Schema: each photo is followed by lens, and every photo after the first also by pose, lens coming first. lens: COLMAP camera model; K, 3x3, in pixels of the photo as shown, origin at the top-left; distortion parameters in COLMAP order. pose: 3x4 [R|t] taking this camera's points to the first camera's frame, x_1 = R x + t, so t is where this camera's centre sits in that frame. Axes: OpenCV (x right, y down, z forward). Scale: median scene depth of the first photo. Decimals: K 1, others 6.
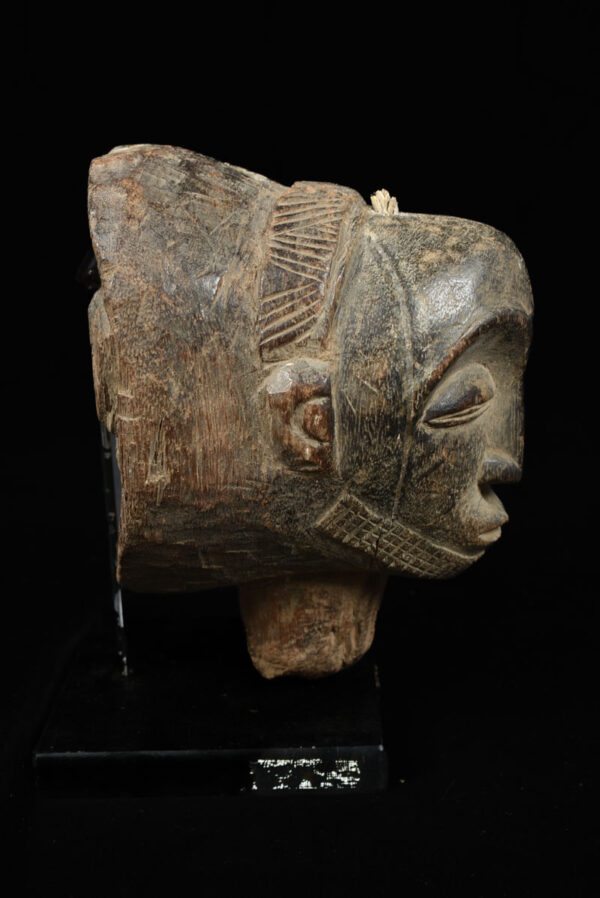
lens RADIAL K [[1220.5, 0, 300.0], [0, 1220.5, 449.0], [0, 0, 1]] dist [0.008349, -0.000514]
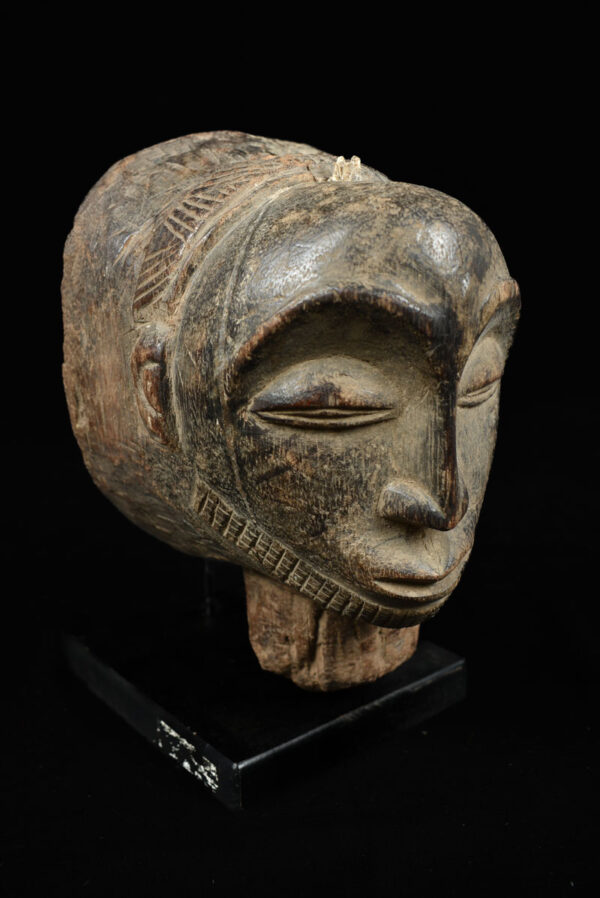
lens RADIAL K [[870.2, 0, 300.0], [0, 870.2, 449.0], [0, 0, 1]] dist [-0.086943, -0.001684]
pose [[0.638880, 0.183082, -0.747204, 0.588682], [-0.213536, 0.975306, 0.056393, -0.038952], [0.739077, 0.123526, 0.662198, 0.644867]]
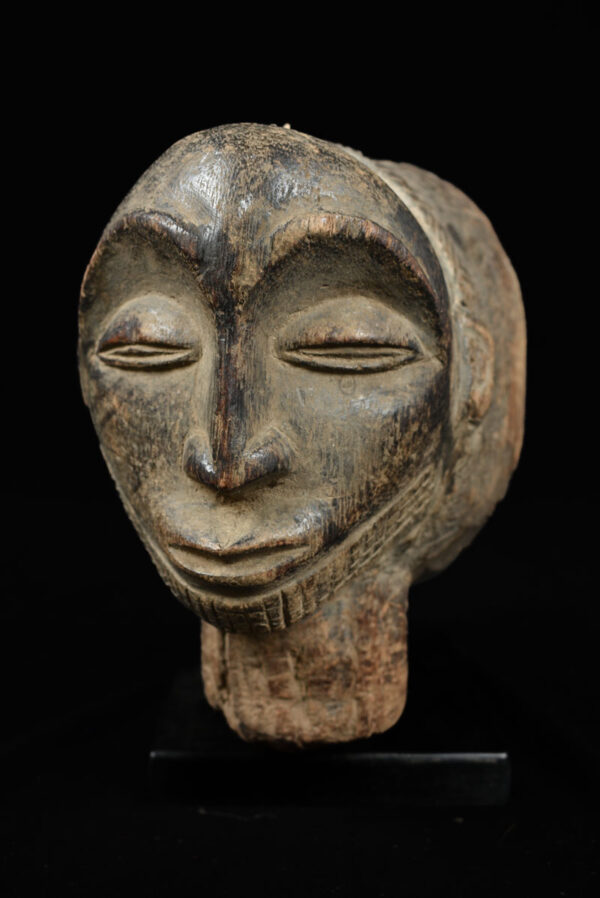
lens RADIAL K [[995.4, 0, 300.0], [0, 995.4, 449.0], [0, 0, 1]] dist [-0.074299, 0.001241]
pose [[0.037803, 0.026515, -0.998933, 0.812365], [-0.339915, 0.940378, 0.012098, -0.017100], [0.939696, 0.339095, 0.044562, 1.149440]]
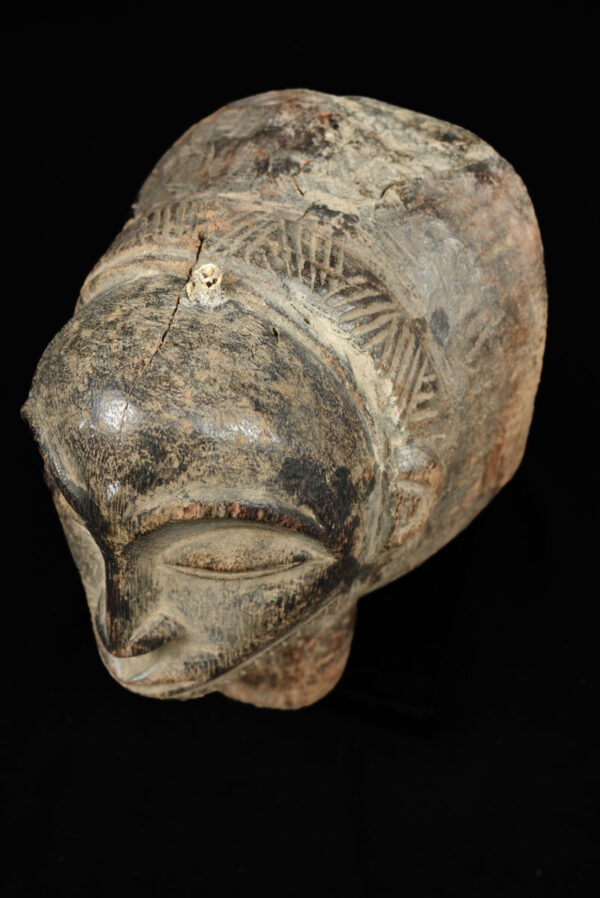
lens RADIAL K [[1115.9, 0, 300.0], [0, 1115.9, 449.0], [0, 0, 1]] dist [-0.037795, -0.016561]
pose [[-0.266099, 0.606896, -0.748912, 0.691680], [-0.358073, 0.659098, 0.661342, -0.665266], [0.894972, 0.444148, 0.041928, 1.160128]]
